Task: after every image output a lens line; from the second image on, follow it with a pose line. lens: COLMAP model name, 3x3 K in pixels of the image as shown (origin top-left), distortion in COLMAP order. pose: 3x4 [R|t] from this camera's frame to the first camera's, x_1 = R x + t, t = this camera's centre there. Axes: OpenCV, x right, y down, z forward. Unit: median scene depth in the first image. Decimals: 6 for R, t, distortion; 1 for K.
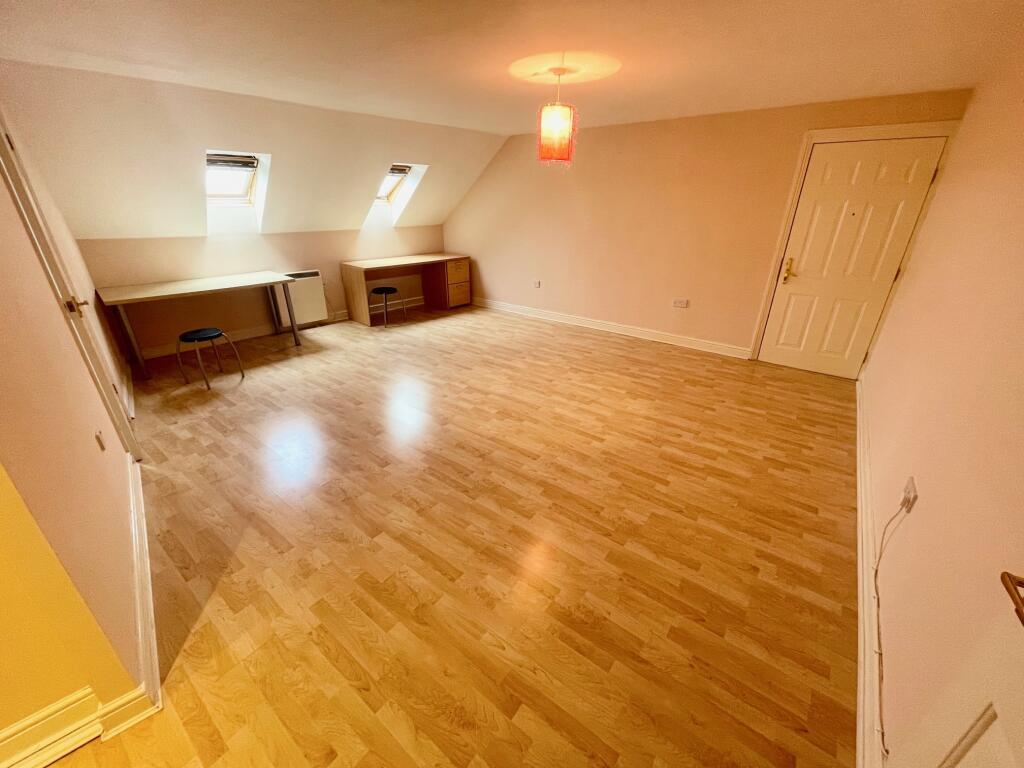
lens RADIAL K [[411.0, 0, 513.5], [0, 411.0, 380.0], [0, 0, 1]] dist [0.000056, 0.000289]
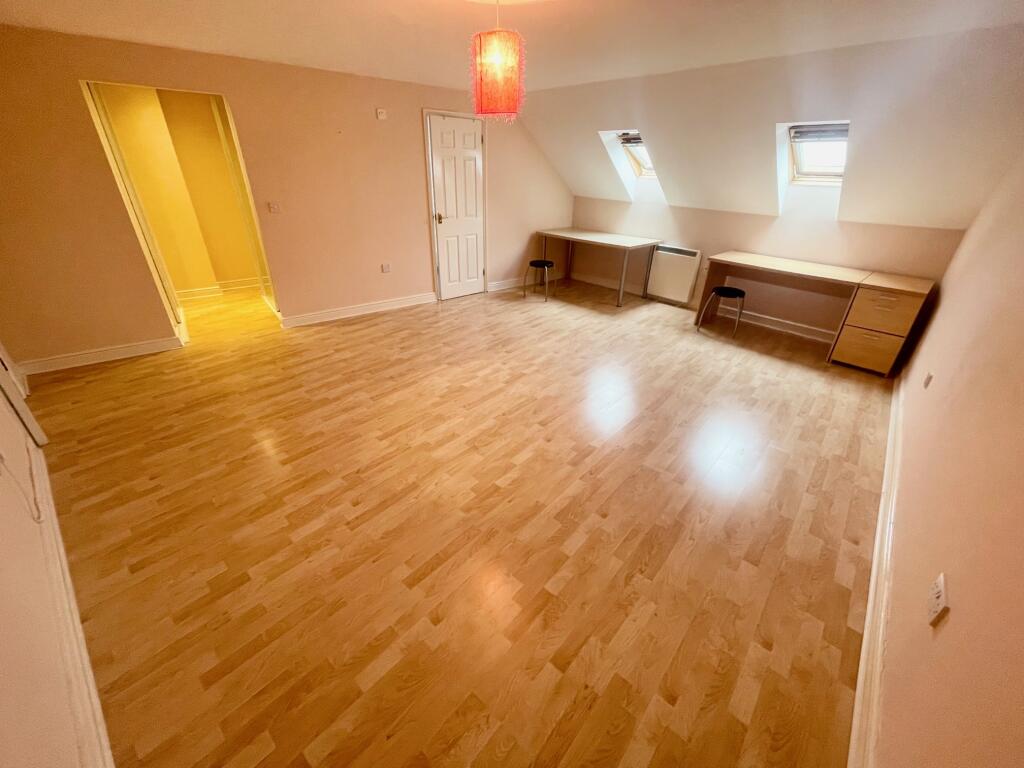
lens RADIAL K [[411.0, 0, 513.5], [0, 411.0, 380.0], [0, 0, 1]] dist [0.000056, 0.000289]
pose [[-0.064837, 0.454069, -0.888604, 0.934785], [-0.422521, 0.794225, 0.436672, -0.472221], [0.904031, 0.403767, 0.140359, 1.070724]]
